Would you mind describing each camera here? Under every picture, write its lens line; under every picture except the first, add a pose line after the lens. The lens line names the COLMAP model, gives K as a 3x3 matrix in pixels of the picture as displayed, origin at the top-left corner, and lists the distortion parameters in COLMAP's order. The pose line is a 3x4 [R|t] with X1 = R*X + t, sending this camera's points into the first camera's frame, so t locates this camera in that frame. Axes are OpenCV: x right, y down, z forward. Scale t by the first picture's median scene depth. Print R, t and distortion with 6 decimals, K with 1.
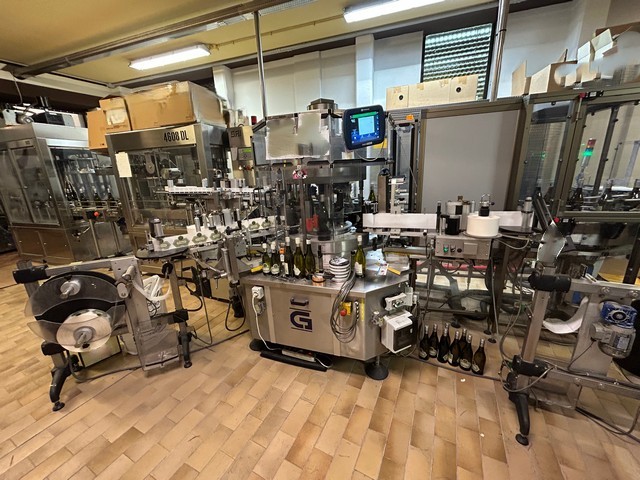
lens RADIAL K [[258.3, 0, 320.0], [0, 258.3, 240.0], [0, 0, 1]] dist [0.000186, 0.000261]
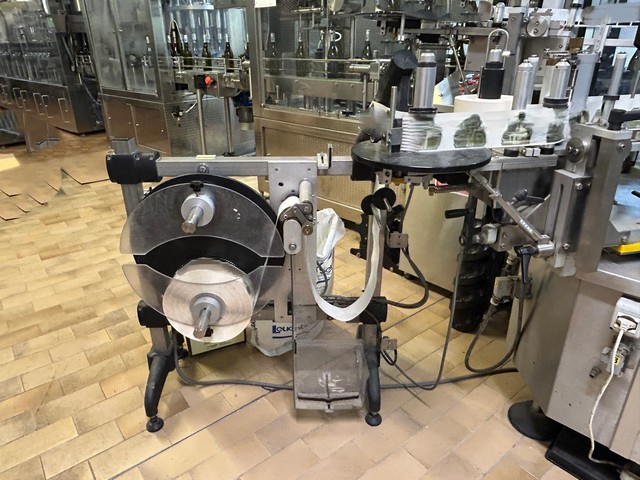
lens RADIAL K [[437.4, 0, 320.0], [0, 437.4, 240.0], [0, 0, 1]] dist [-0.003968, -0.005519]
pose [[0.906821, 0.202872, -0.369484, -0.420427], [-0.140378, 0.971873, 0.189097, 0.055104], [0.397454, -0.119609, 0.909793, 0.340092]]
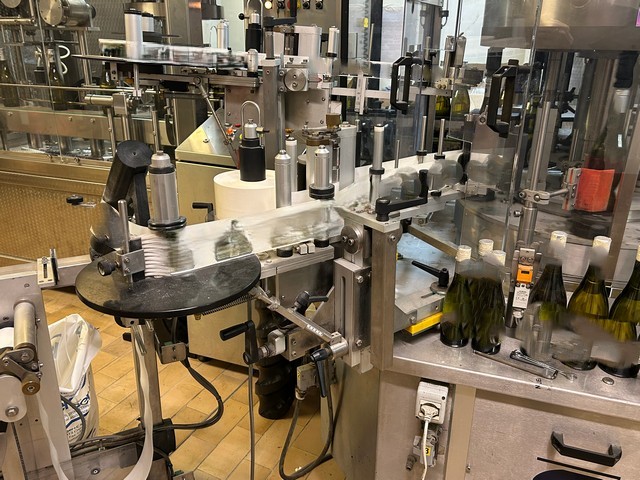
lens RADIAL K [[518.7, 0, 320.0], [0, 518.7, 240.0], [0, 0, 1]] dist [0.069184, -0.084770]
pose [[0.998651, 0.046216, 0.023688, -0.403621], [-0.048416, 0.993530, 0.102737, -0.049844], [-0.018787, -0.103746, 0.994426, 0.394770]]
